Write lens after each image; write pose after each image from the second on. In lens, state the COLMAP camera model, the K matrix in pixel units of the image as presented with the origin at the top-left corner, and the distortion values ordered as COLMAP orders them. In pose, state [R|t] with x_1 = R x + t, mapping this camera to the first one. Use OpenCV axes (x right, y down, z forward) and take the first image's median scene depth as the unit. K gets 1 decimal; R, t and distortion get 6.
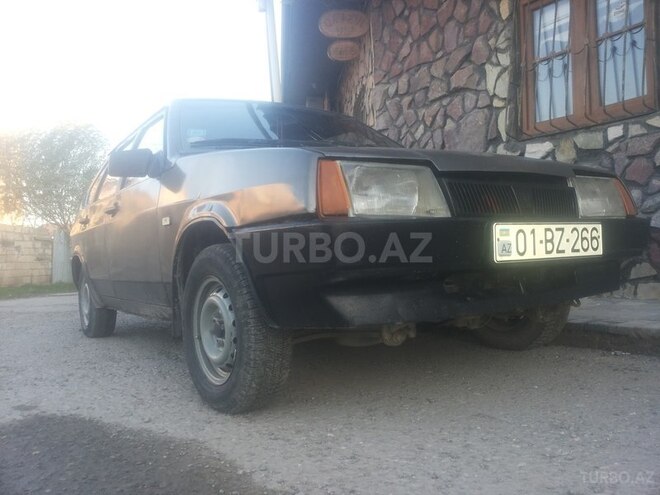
lens RADIAL K [[574.3, 0, 330.0], [0, 574.3, 247.5], [0, 0, 1]] dist [0.079875, -0.214740]
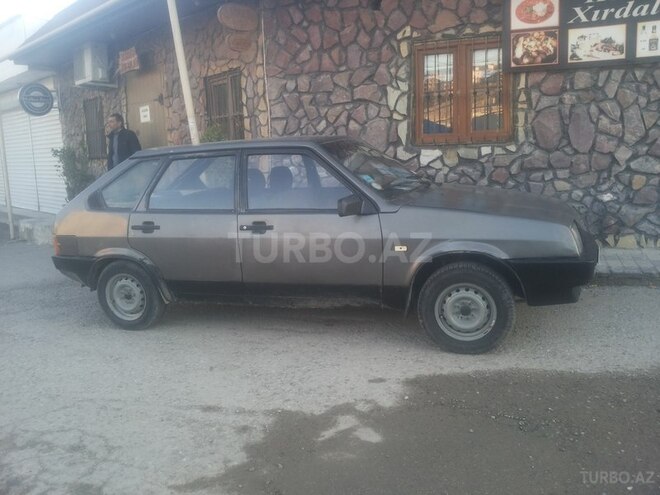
lens RADIAL K [[574.3, 0, 330.0], [0, 574.3, 247.5], [0, 0, 1]] dist [0.079875, -0.214740]
pose [[0.791754, -0.106075, 0.601560, -0.711071], [0.013223, 0.987552, 0.156734, -0.151295], [-0.610697, -0.116140, 0.783301, -0.049935]]
